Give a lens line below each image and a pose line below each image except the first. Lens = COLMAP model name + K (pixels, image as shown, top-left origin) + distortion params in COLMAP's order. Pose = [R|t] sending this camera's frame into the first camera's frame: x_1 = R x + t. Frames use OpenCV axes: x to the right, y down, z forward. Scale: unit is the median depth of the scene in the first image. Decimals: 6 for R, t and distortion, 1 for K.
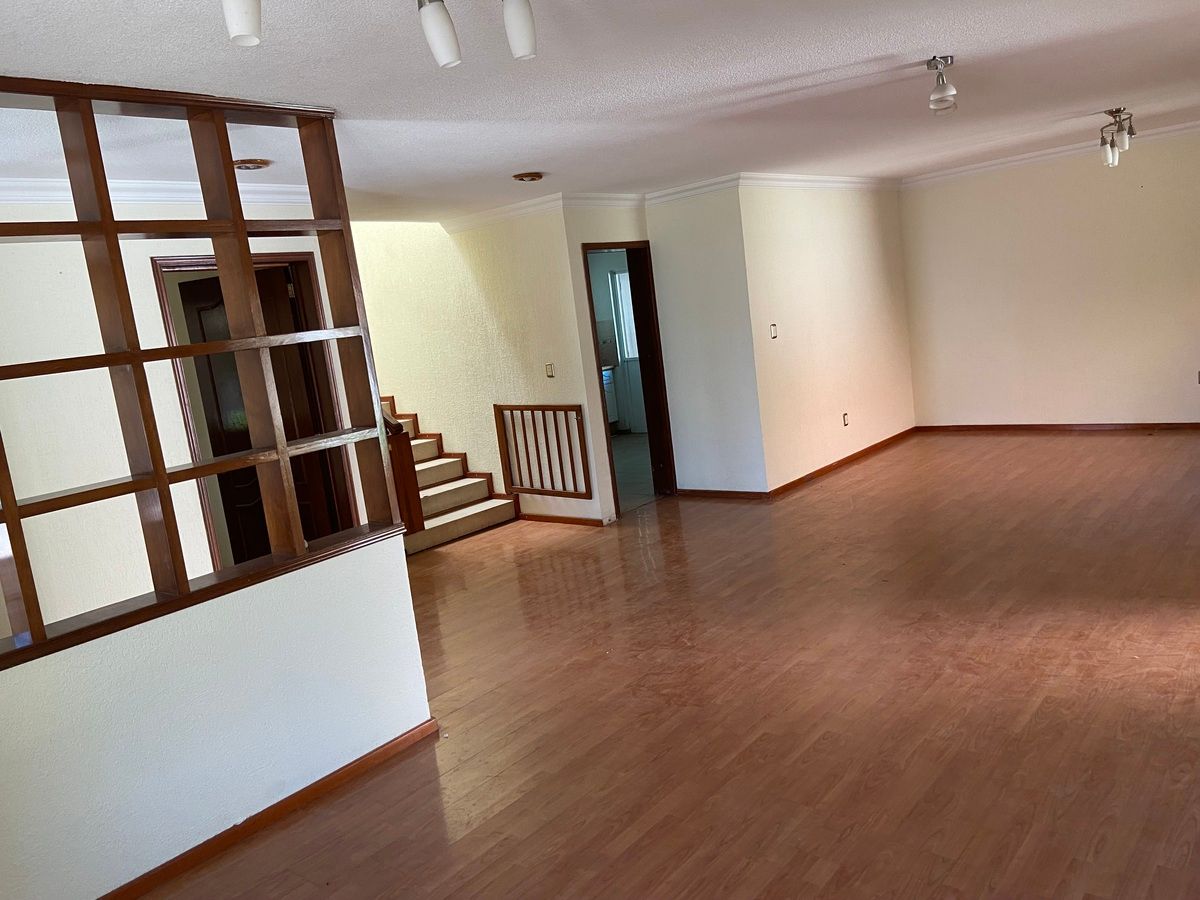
lens RADIAL K [[910.6, 0, 604.2], [0, 910.6, 450.1], [0, 0, 1]] dist [0.130855, -0.166638]
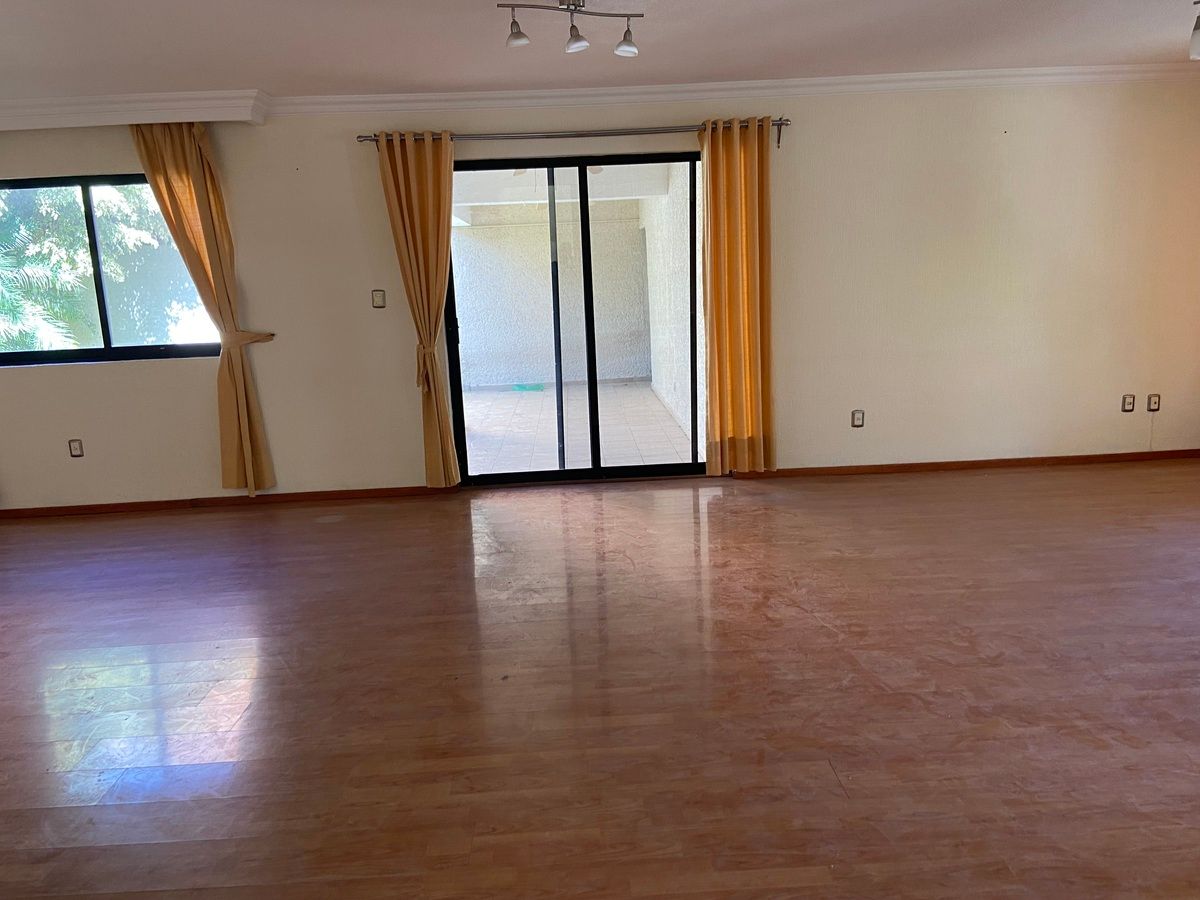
lens RADIAL K [[906.9, 0, 593.6], [0, 906.9, 439.9], [0, 0, 1]] dist [0.125152, -0.158564]
pose [[-0.653532, 0.018571, 0.756671, -0.337467], [0.240615, 0.952938, 0.184429, -0.150418], [-0.717636, 0.302596, -0.627244, 1.608798]]
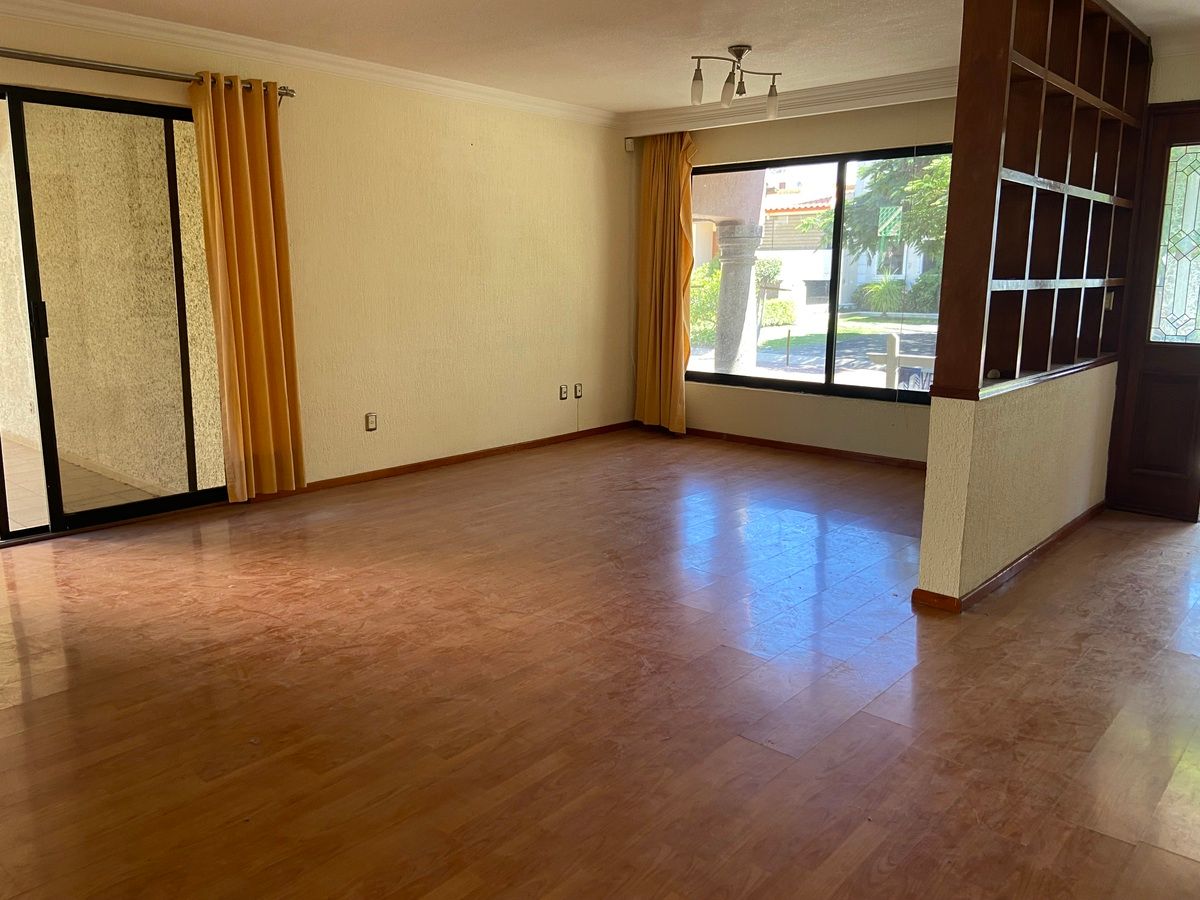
lens RADIAL K [[906.9, 0, 593.6], [0, 906.9, 439.9], [0, 0, 1]] dist [0.125152, -0.158564]
pose [[-0.992109, 0.115731, 0.048222, 0.080295], [0.125177, 0.935972, 0.329071, -0.200116], [-0.007051, 0.332511, -0.943073, 1.697738]]
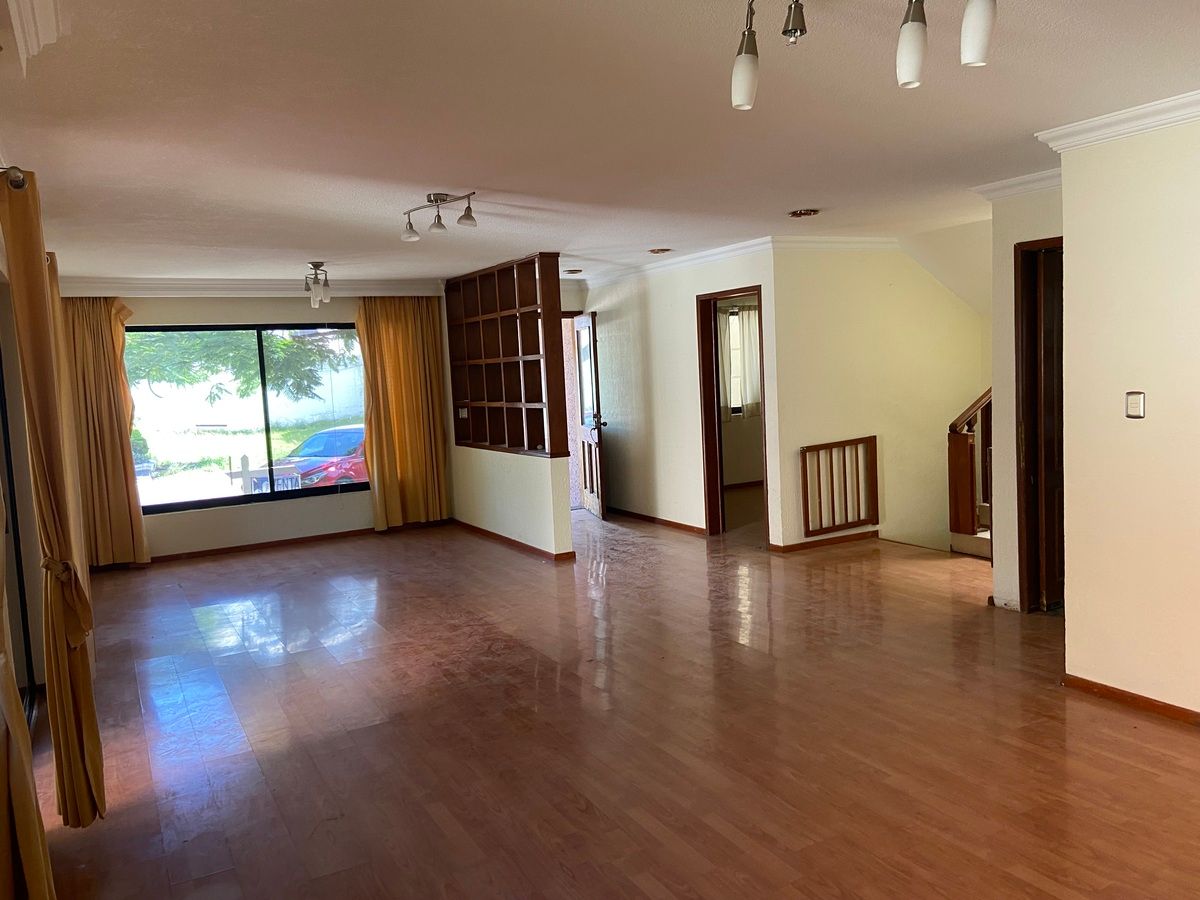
lens RADIAL K [[906.9, 0, 593.6], [0, 906.9, 439.9], [0, 0, 1]] dist [0.125152, -0.158564]
pose [[-0.354383, 0.220454, -0.908743, 1.353090], [-0.050323, 0.965908, 0.253947, -0.400113], [0.933745, 0.135725, -0.331207, 1.529037]]
